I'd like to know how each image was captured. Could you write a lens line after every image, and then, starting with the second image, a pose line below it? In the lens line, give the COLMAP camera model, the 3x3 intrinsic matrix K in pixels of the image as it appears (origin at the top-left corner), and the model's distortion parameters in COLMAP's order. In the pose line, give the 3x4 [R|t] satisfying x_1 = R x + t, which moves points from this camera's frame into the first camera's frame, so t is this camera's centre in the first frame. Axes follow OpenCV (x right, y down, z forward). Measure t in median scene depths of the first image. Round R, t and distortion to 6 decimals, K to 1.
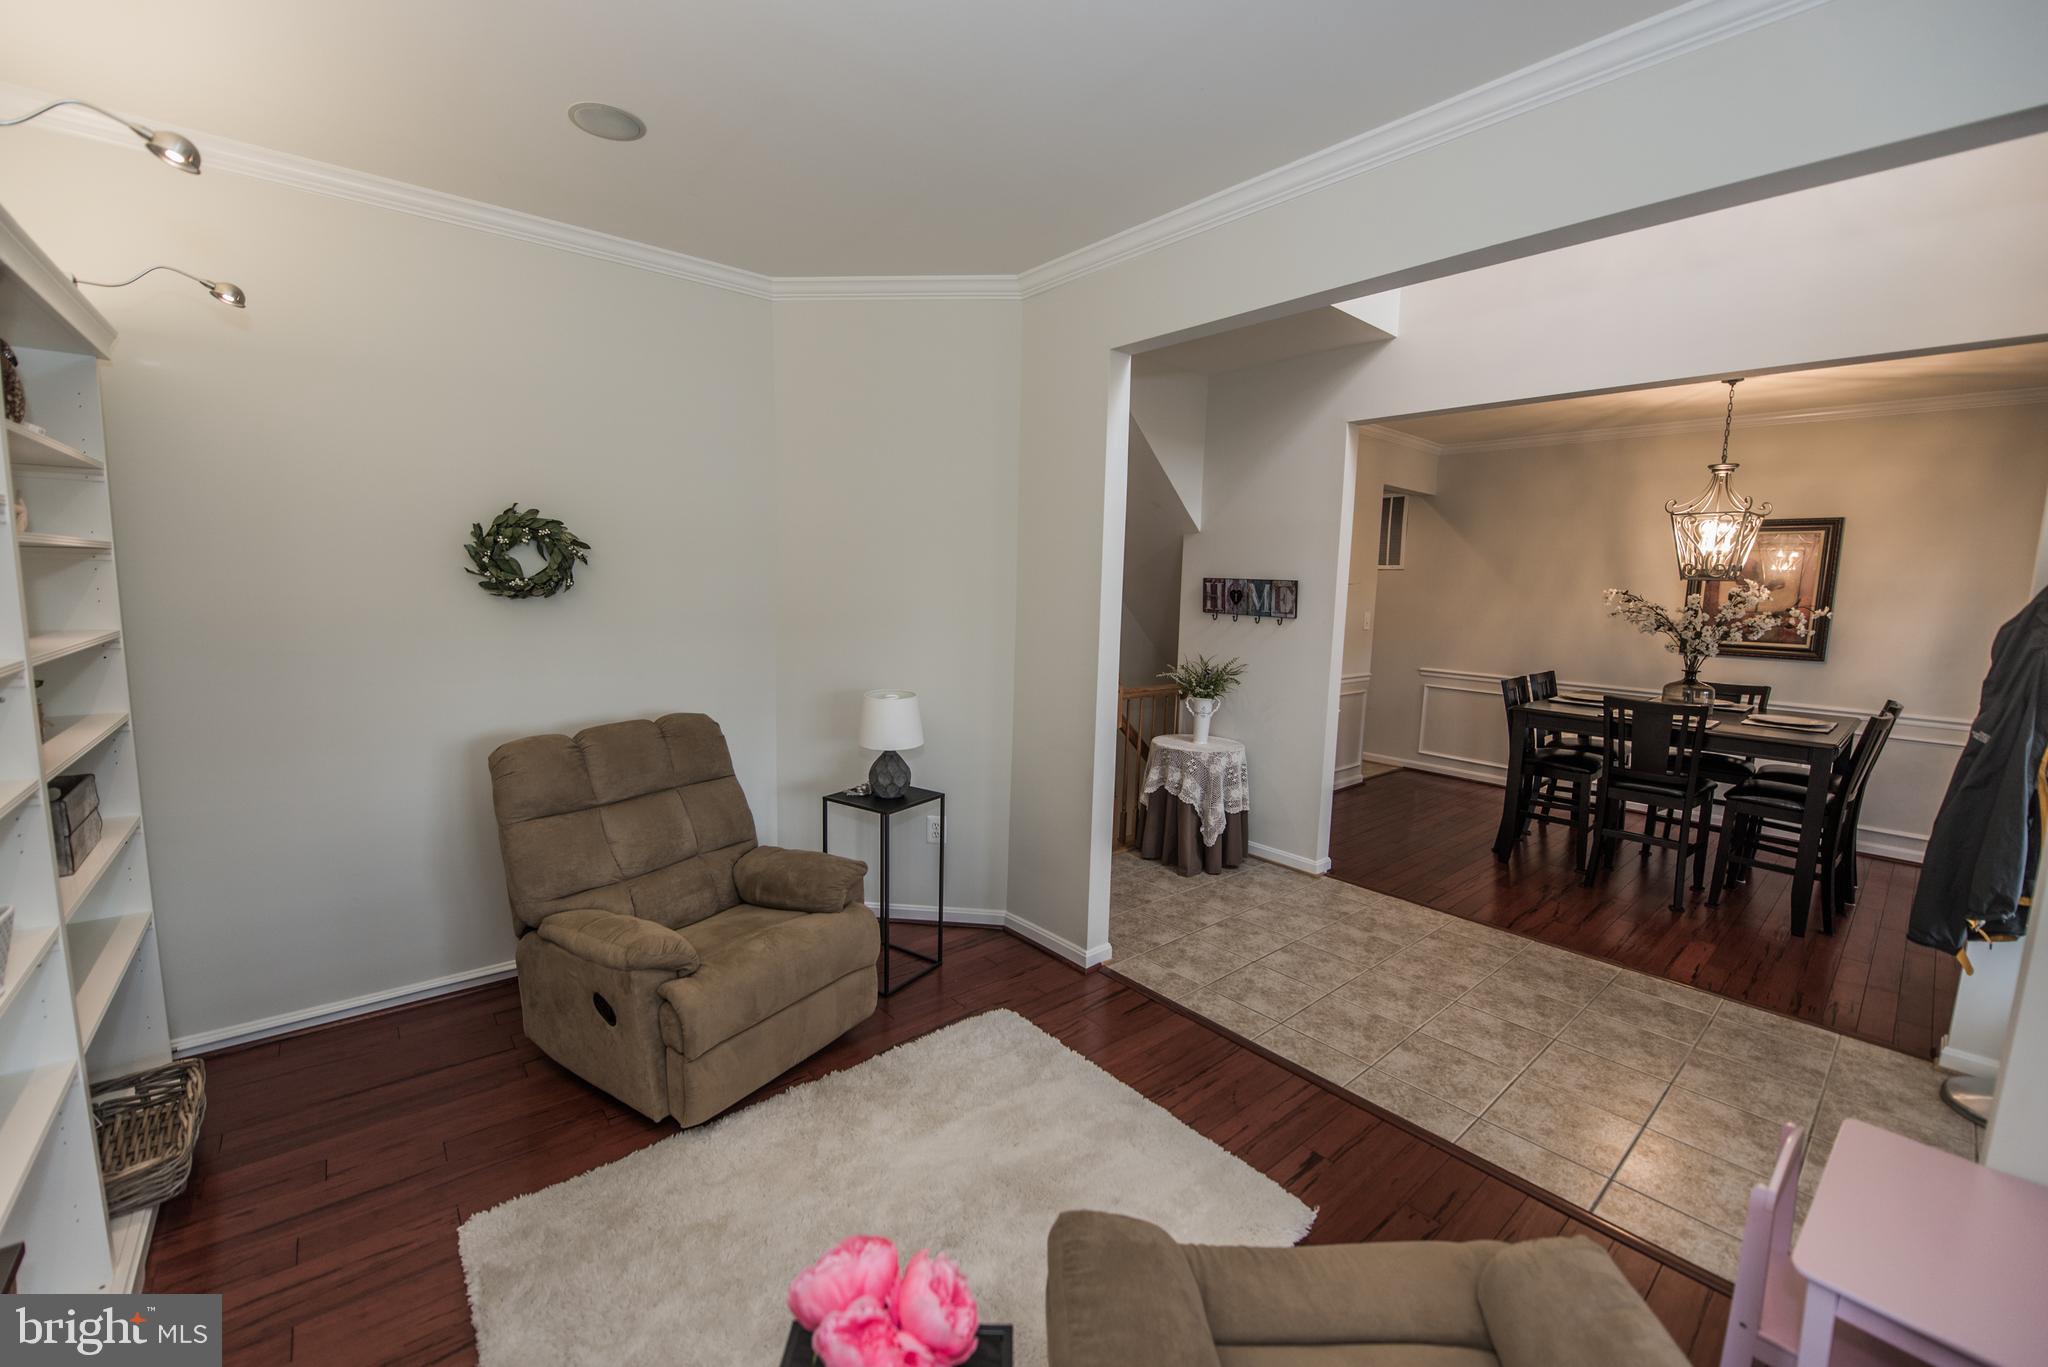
lens RADIAL K [[814.4, 0, 1012.9], [0, 814.4, 682.7], [0, 0, 1]] dist [-0.017975, -0.000780]
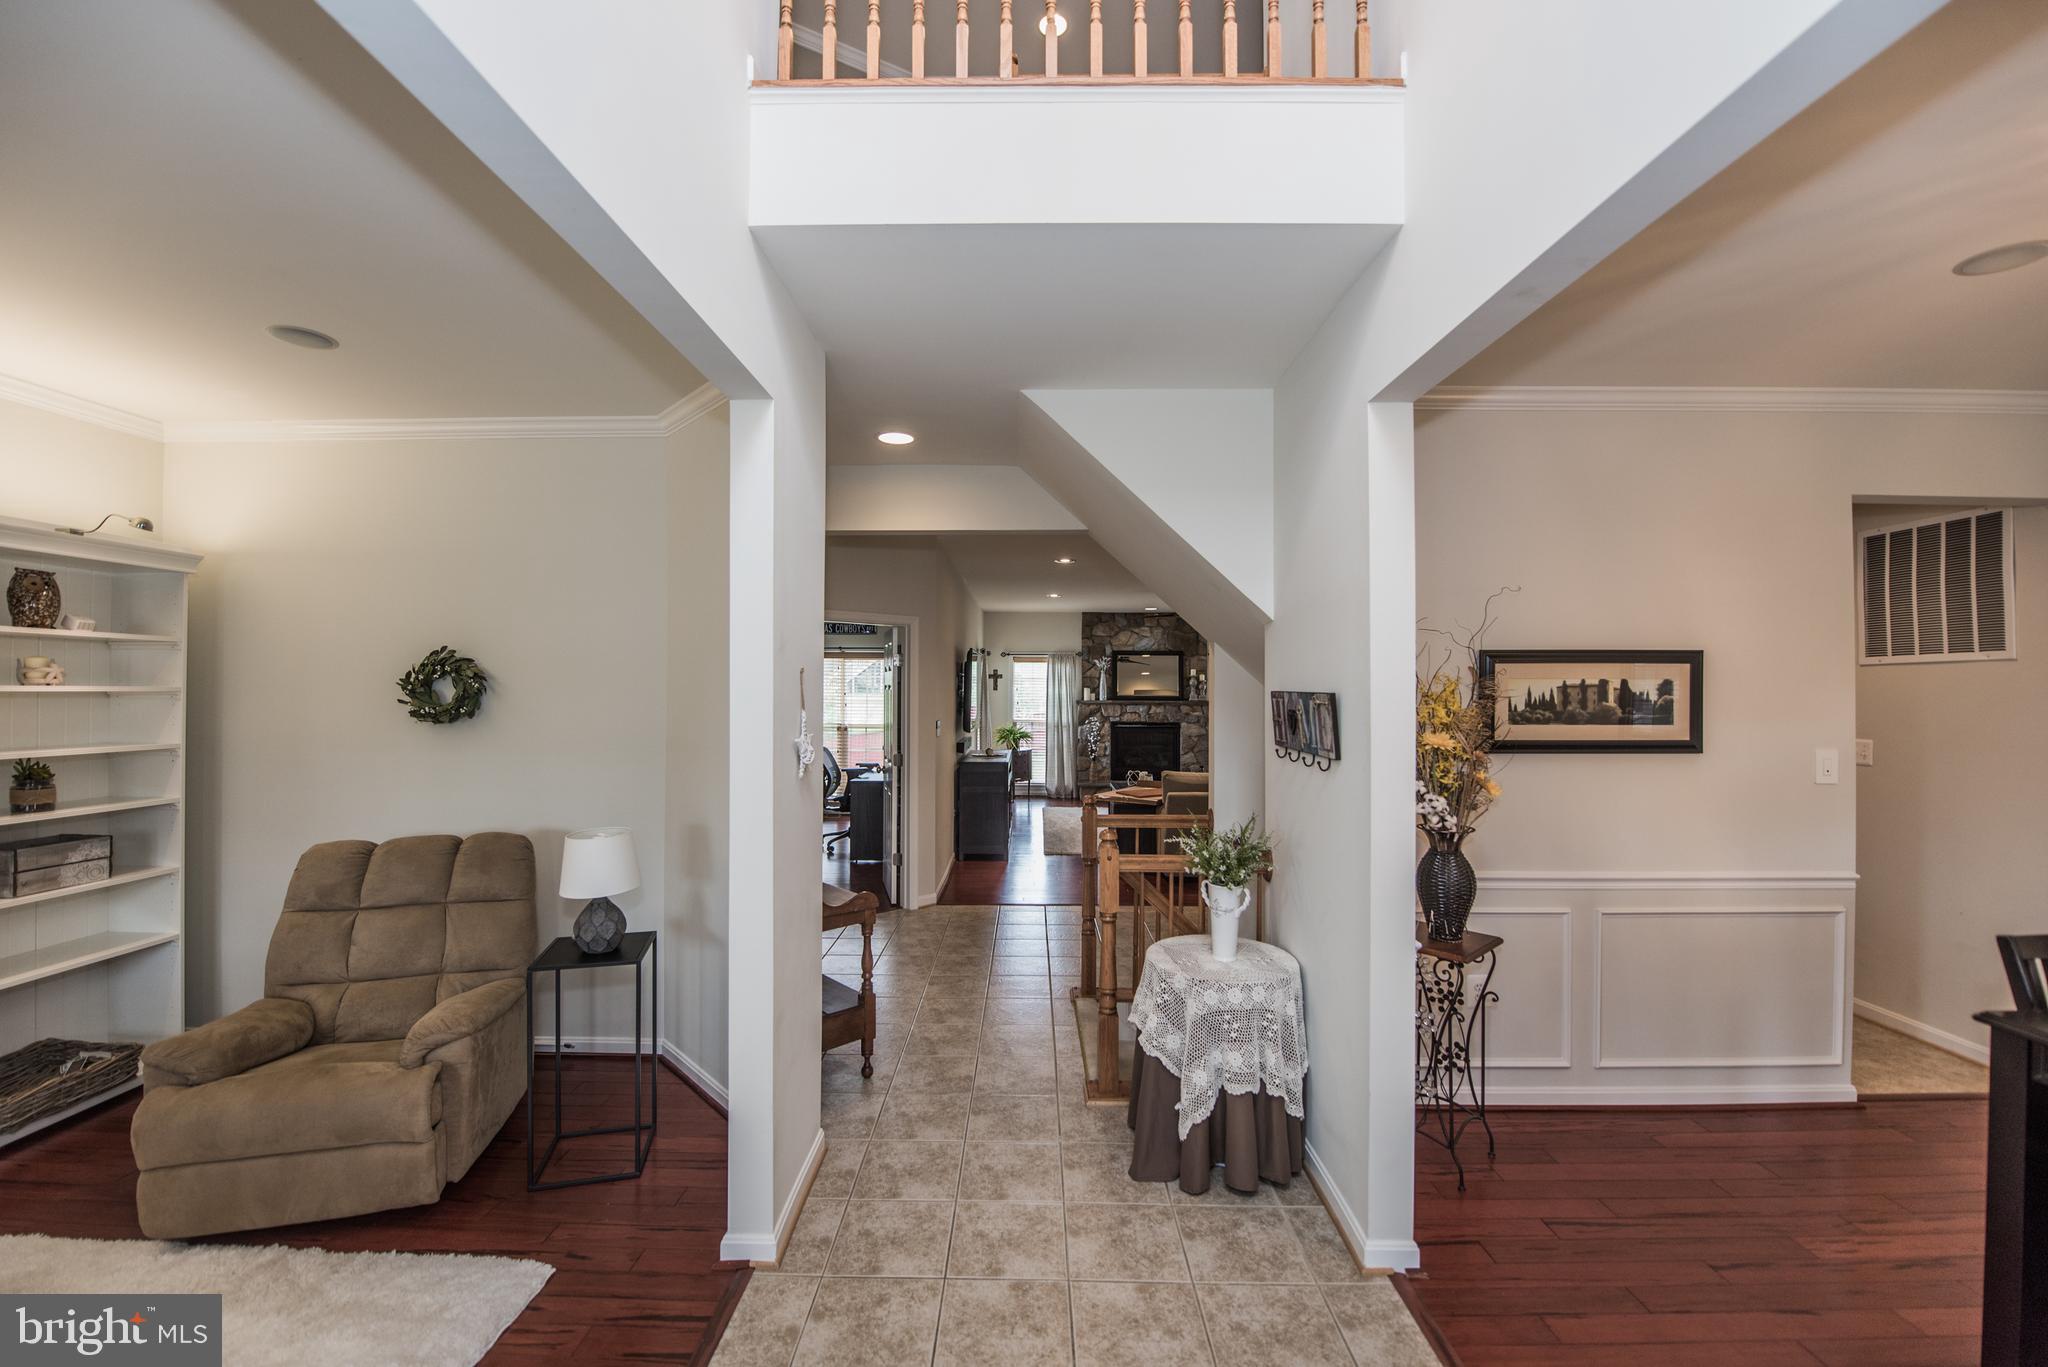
lens RADIAL K [[814.4, 0, 1019.9], [0, 814.4, 682.5], [0, 0, 1]] dist [-0.017975, -0.000780]
pose [[0.754736, -0.026795, -0.655481, 0.706854], [-0.066307, 0.990933, -0.116855, -0.068552], [0.652669, 0.131658, 0.746116, 0.561420]]
